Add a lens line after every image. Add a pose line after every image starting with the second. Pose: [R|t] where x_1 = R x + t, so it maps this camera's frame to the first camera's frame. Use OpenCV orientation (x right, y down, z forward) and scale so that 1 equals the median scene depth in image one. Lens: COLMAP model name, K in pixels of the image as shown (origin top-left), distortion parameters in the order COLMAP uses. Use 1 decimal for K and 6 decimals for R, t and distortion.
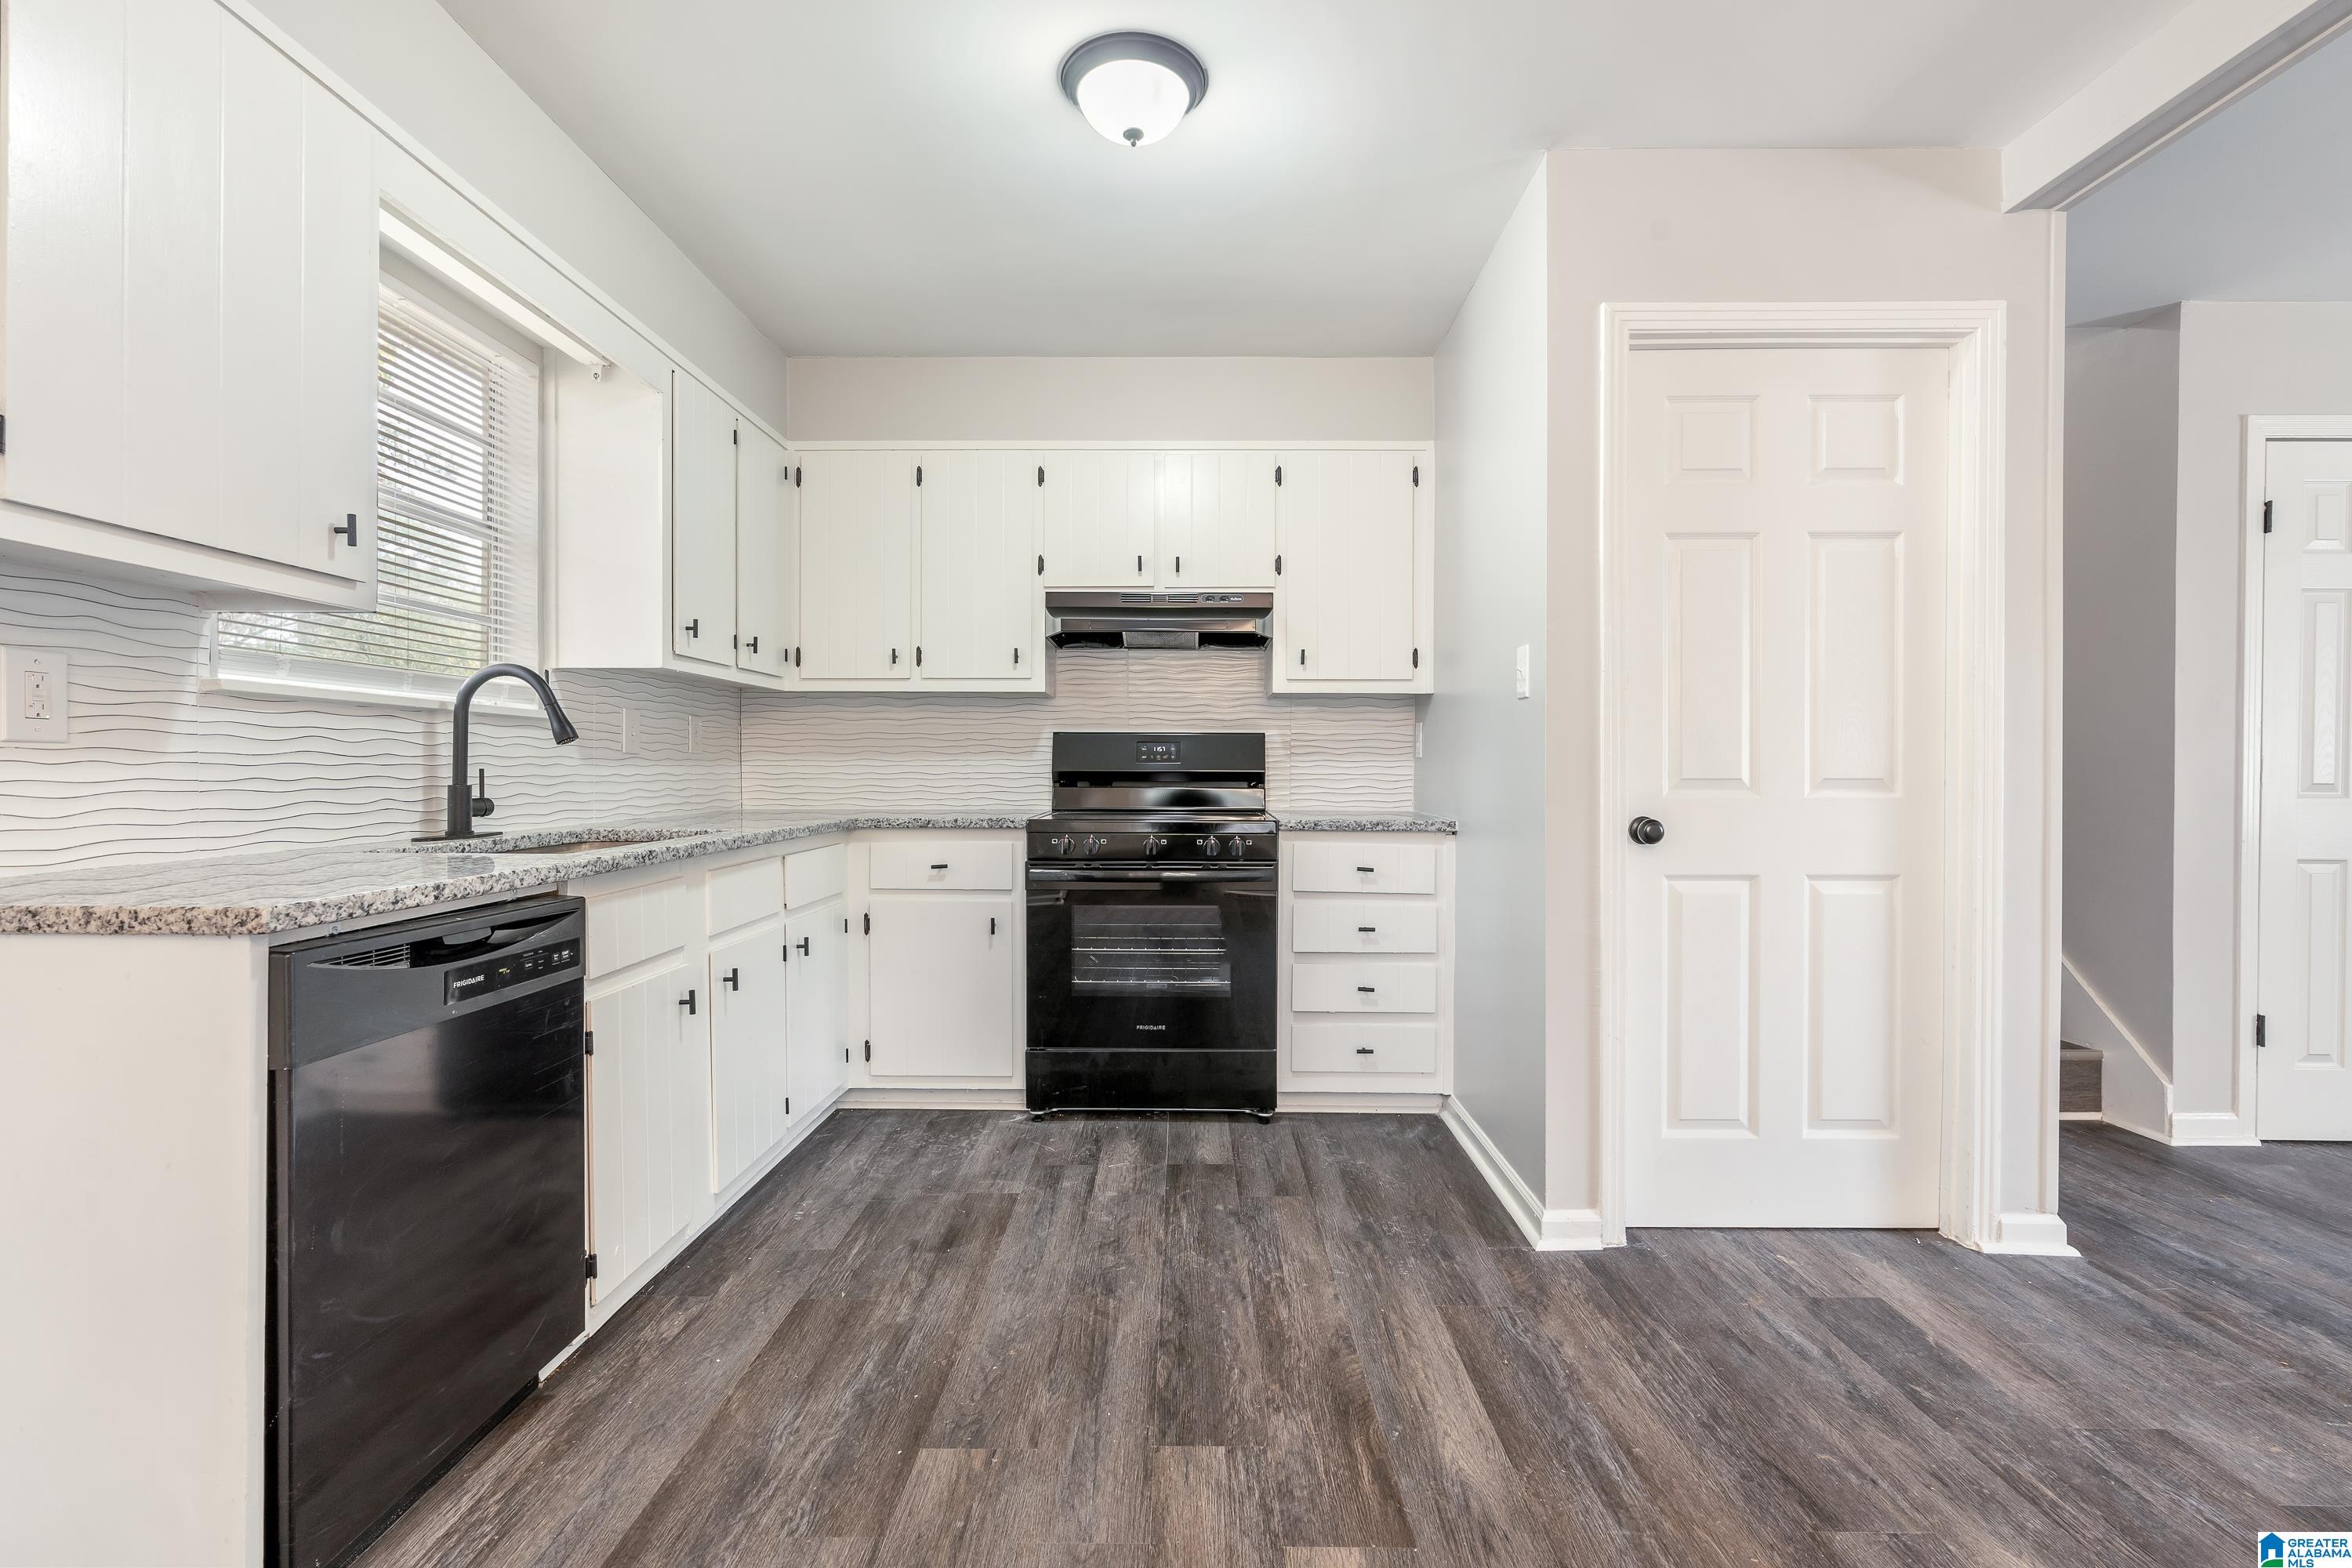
lens RADIAL K [[1060.1, 0, 1176.0], [0, 1060.1, 784.0], [0, 0, 1]] dist [-0.009152, 0.001956]
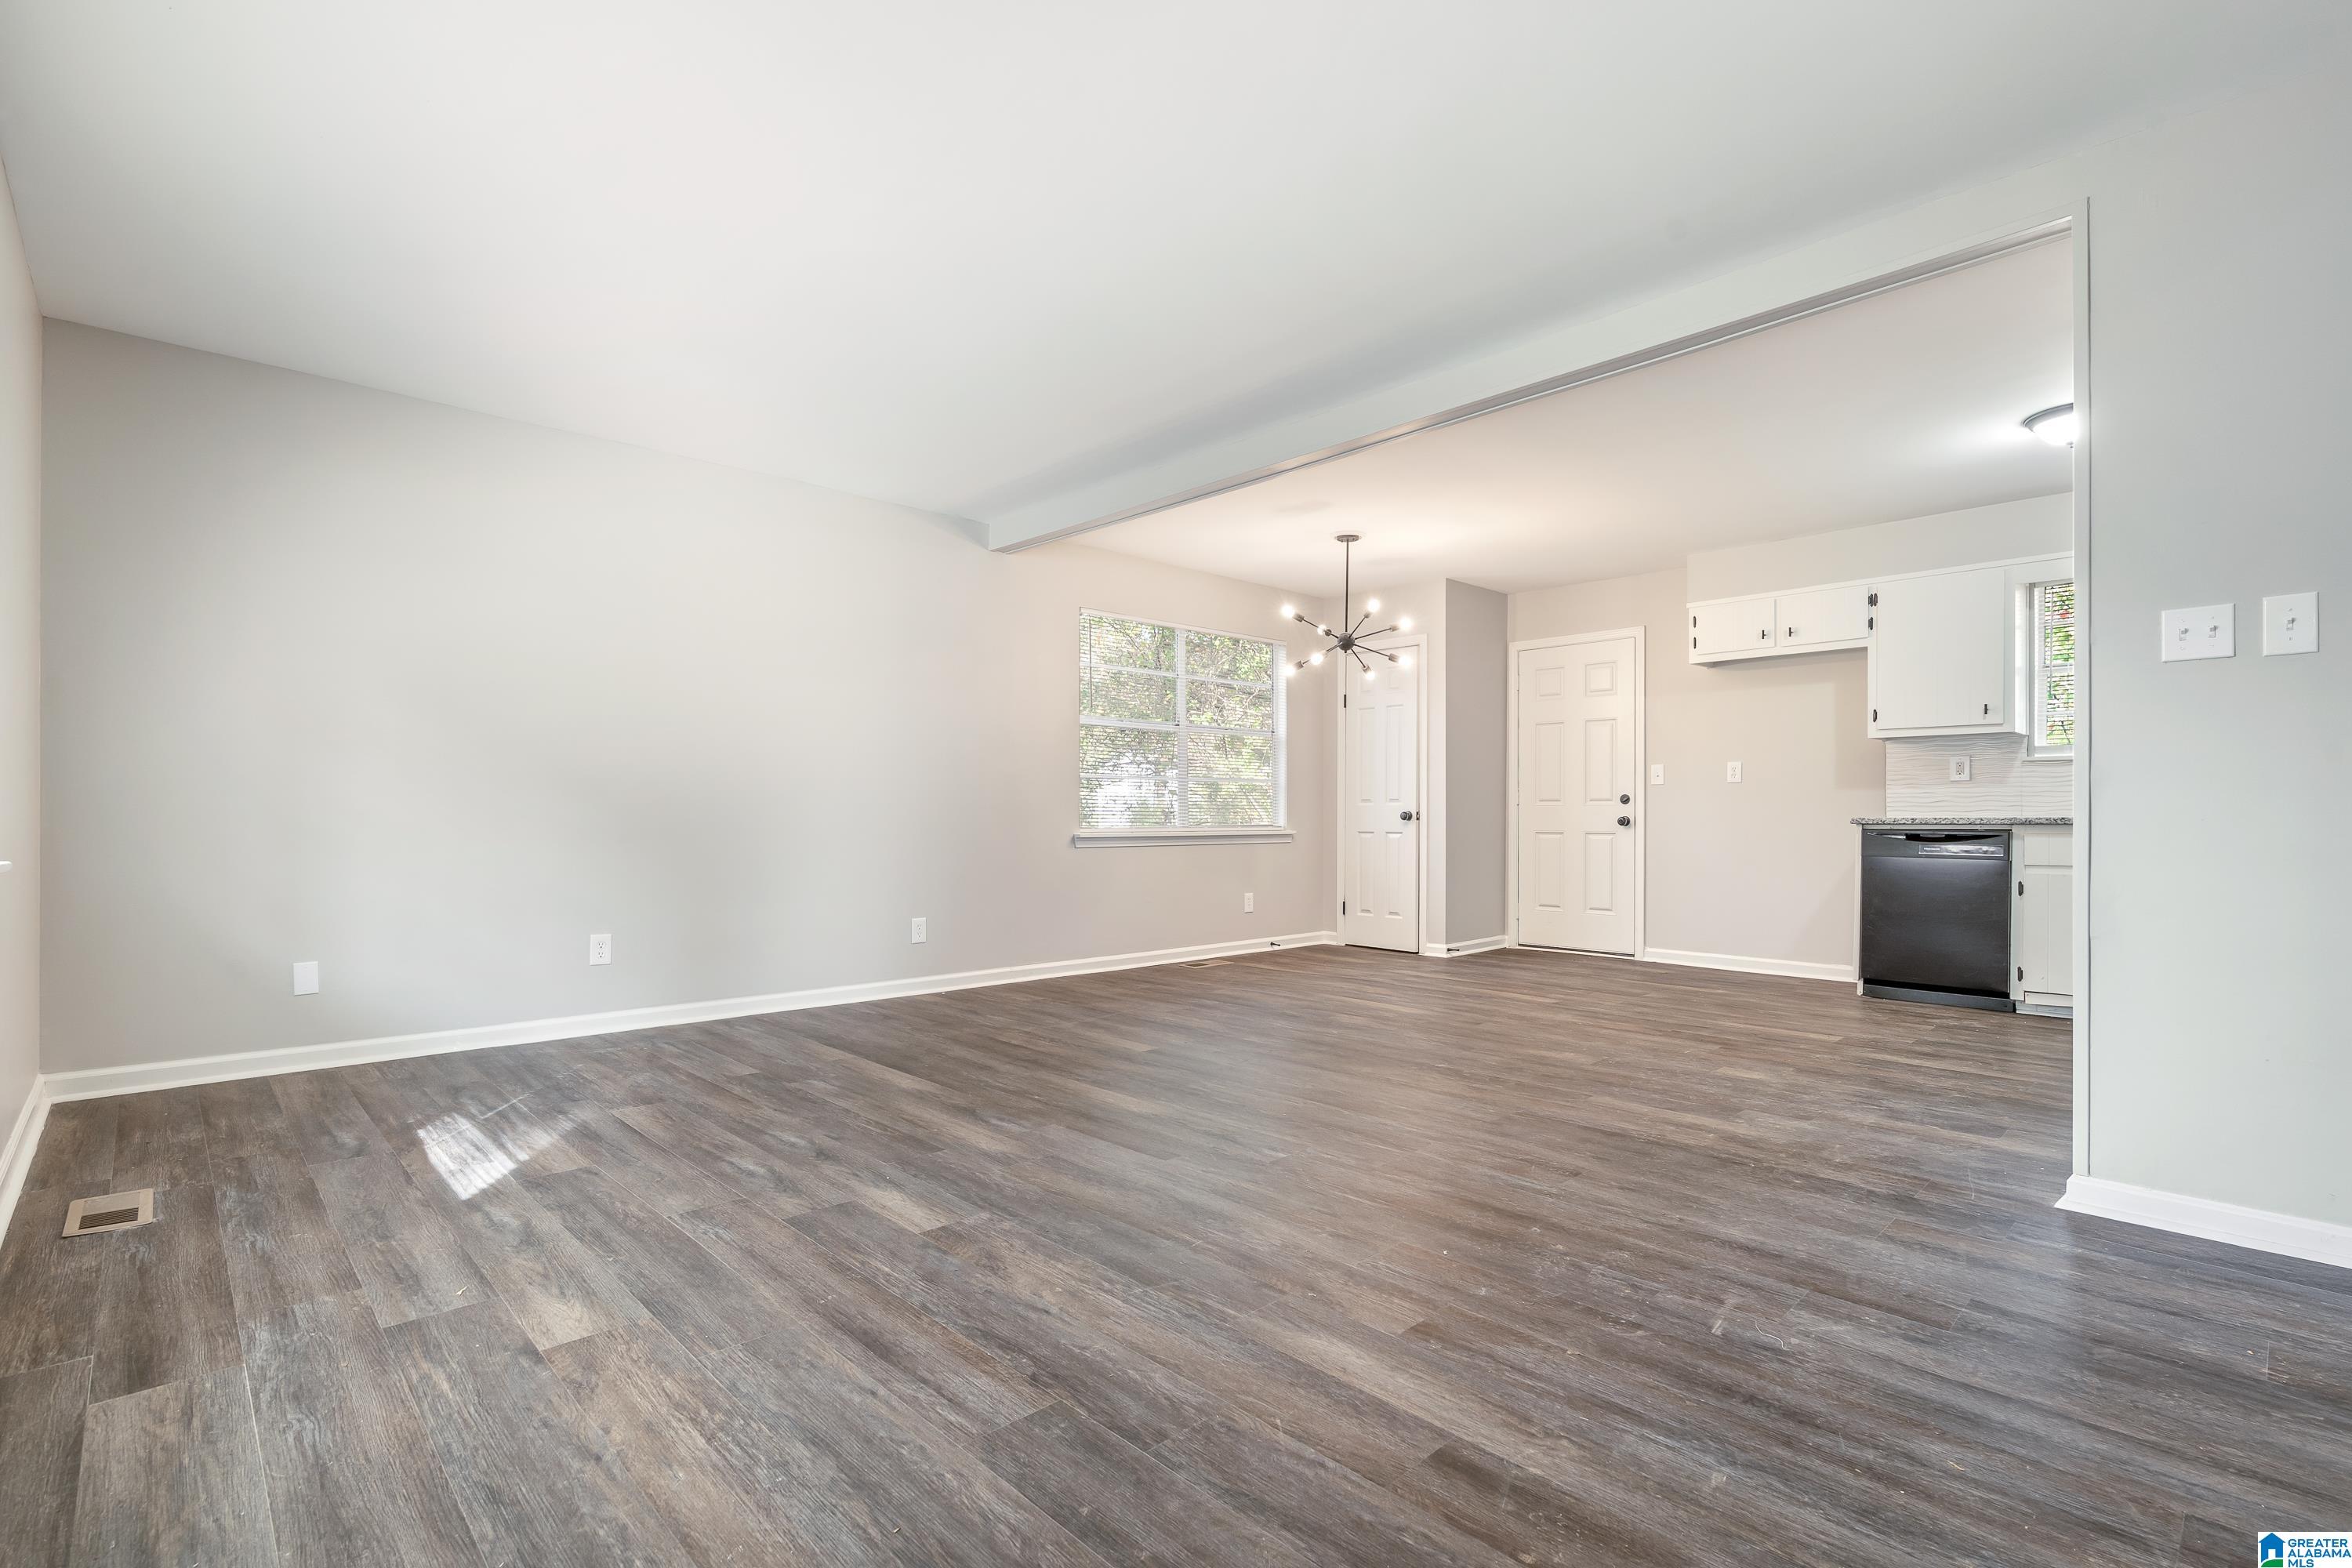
lens RADIAL K [[1080.2, 0, 1173.9], [0, 1080.2, 825.5], [0, 0, 1]] dist [-0.003547, 0.001423]
pose [[-0.716258, 0.001139, -0.697835, 1.696926], [-0.010120, 0.999877, 0.012019, 0.048183], [0.697762, 0.015670, -0.716158, 0.870280]]
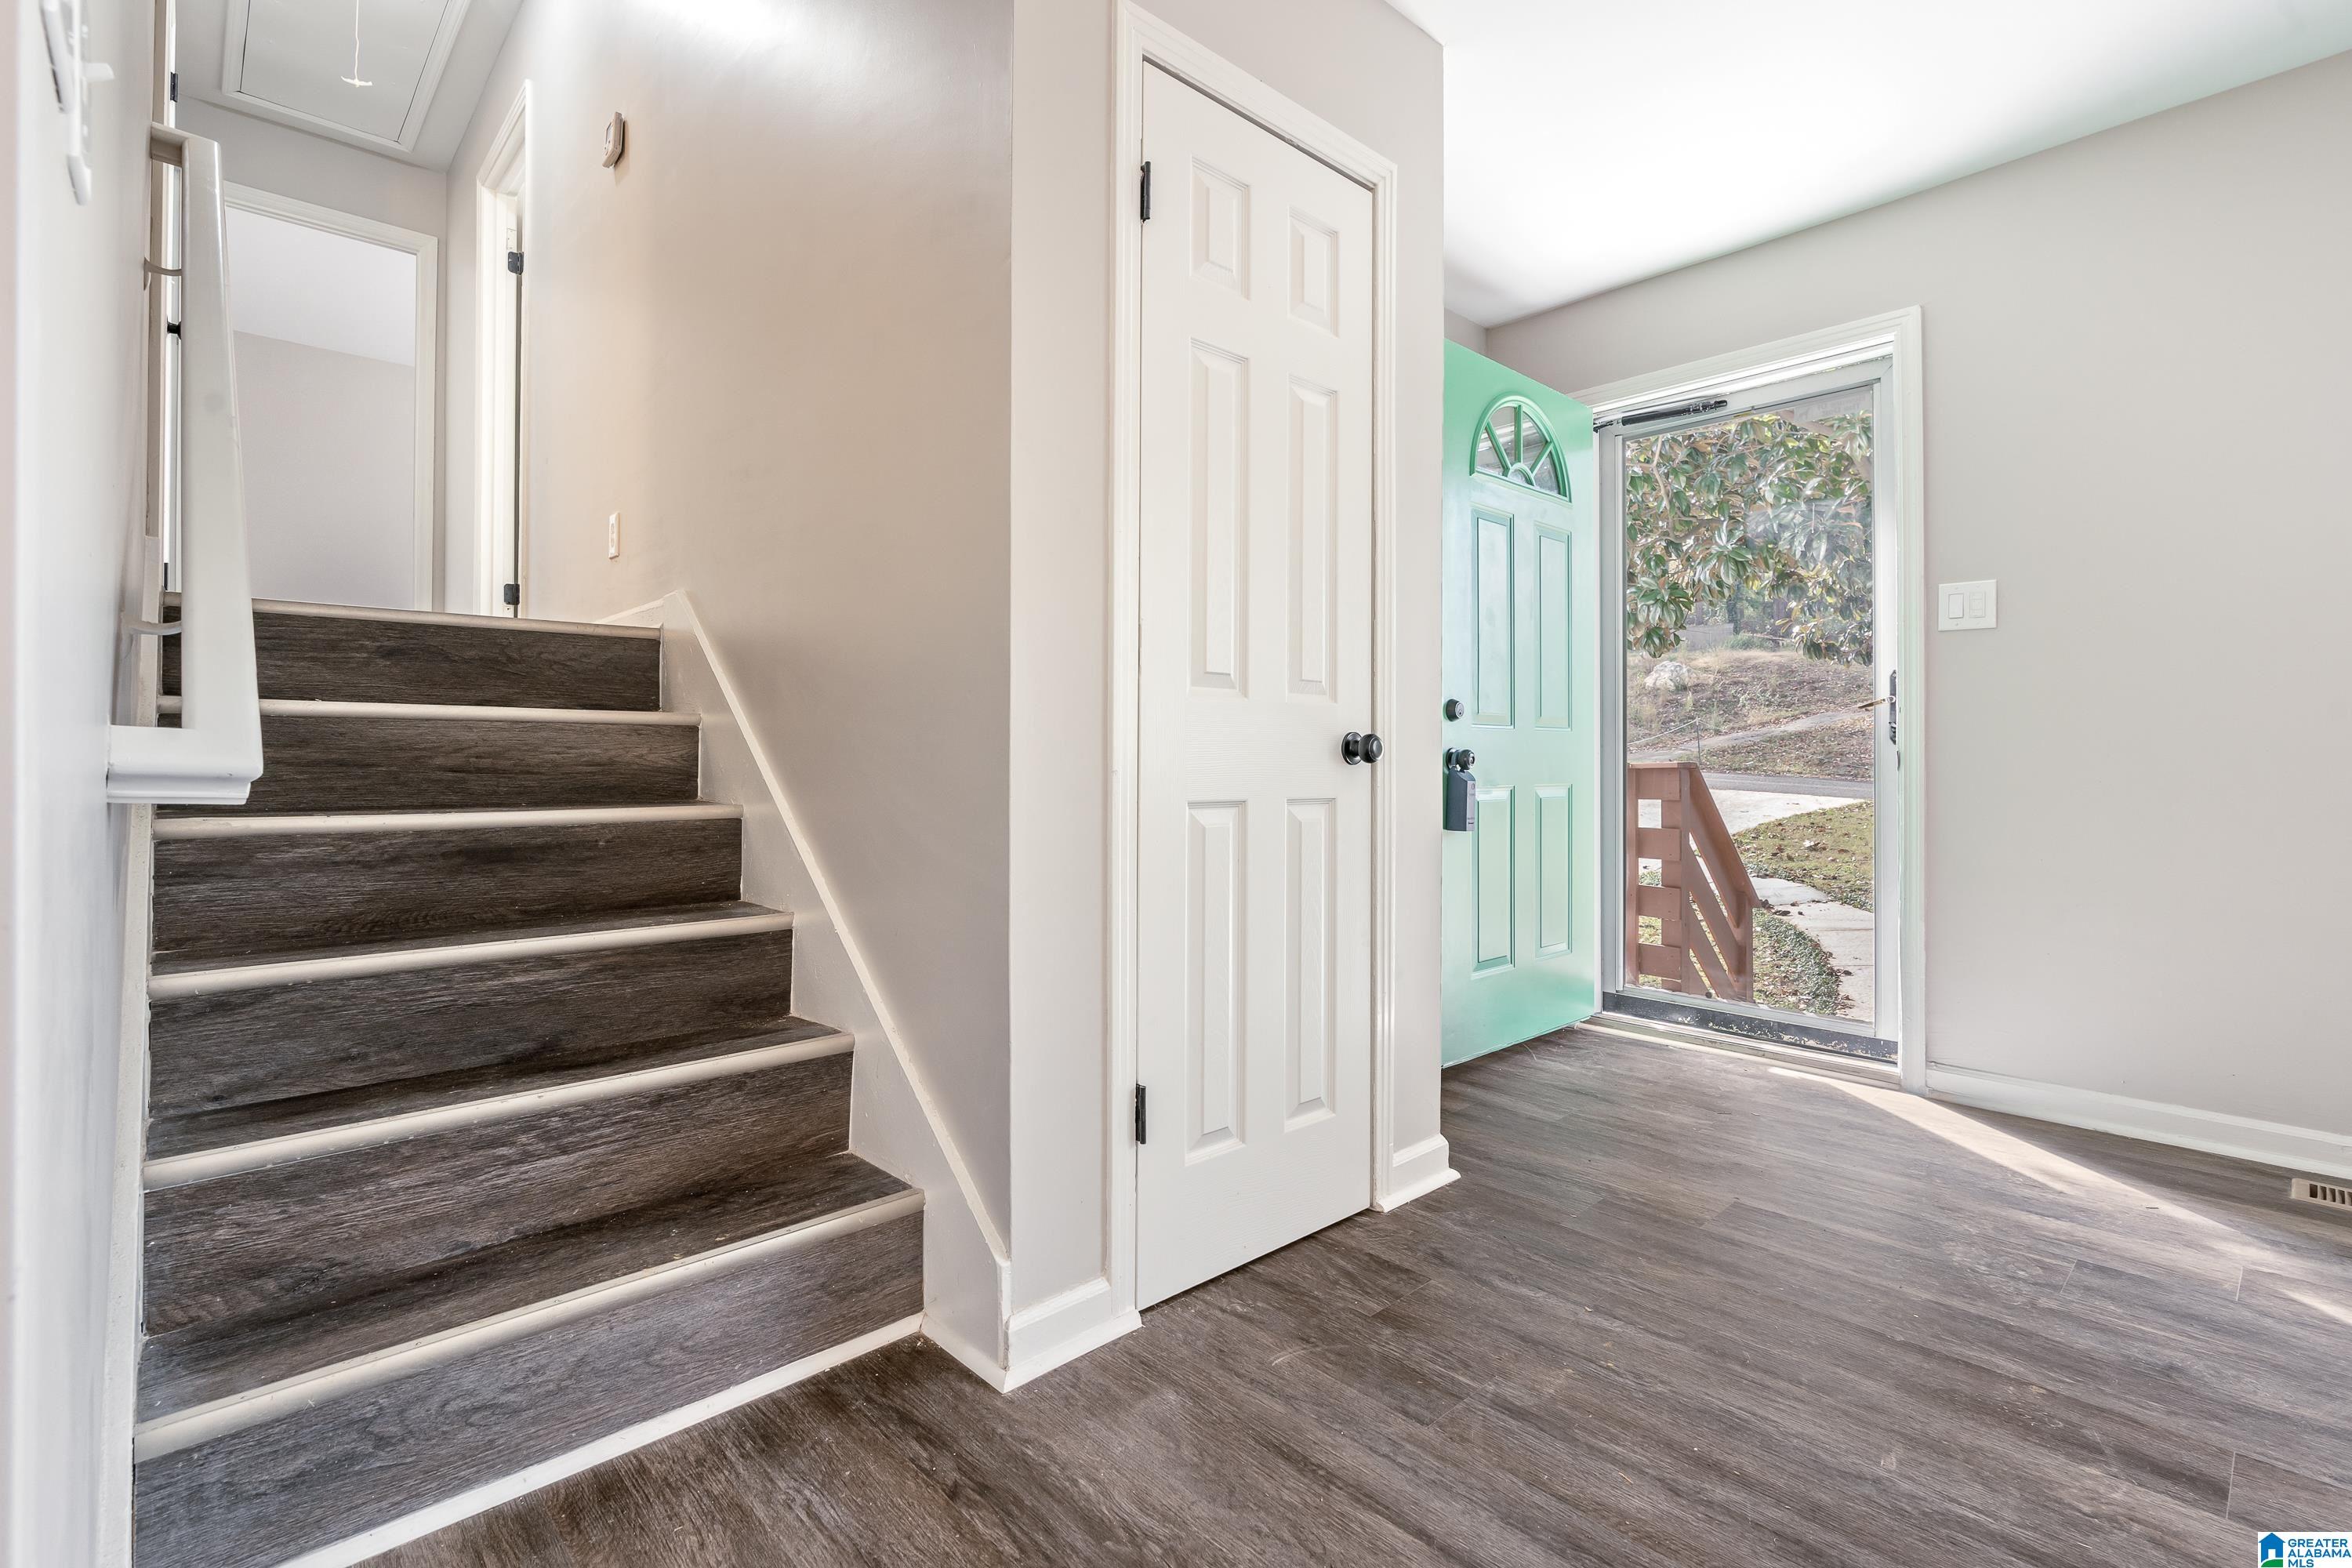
lens RADIAL K [[1075.0, 0, 1183.4], [0, 1075.0, 752.7], [0, 0, 1]] dist [-0.003958, 0.001367]
pose [[0.721415, 0.000987, 0.692502, 0.657084], [0.005278, 0.999962, -0.006923, 0.048461], [-0.692483, 0.008649, 0.721383, 0.576066]]
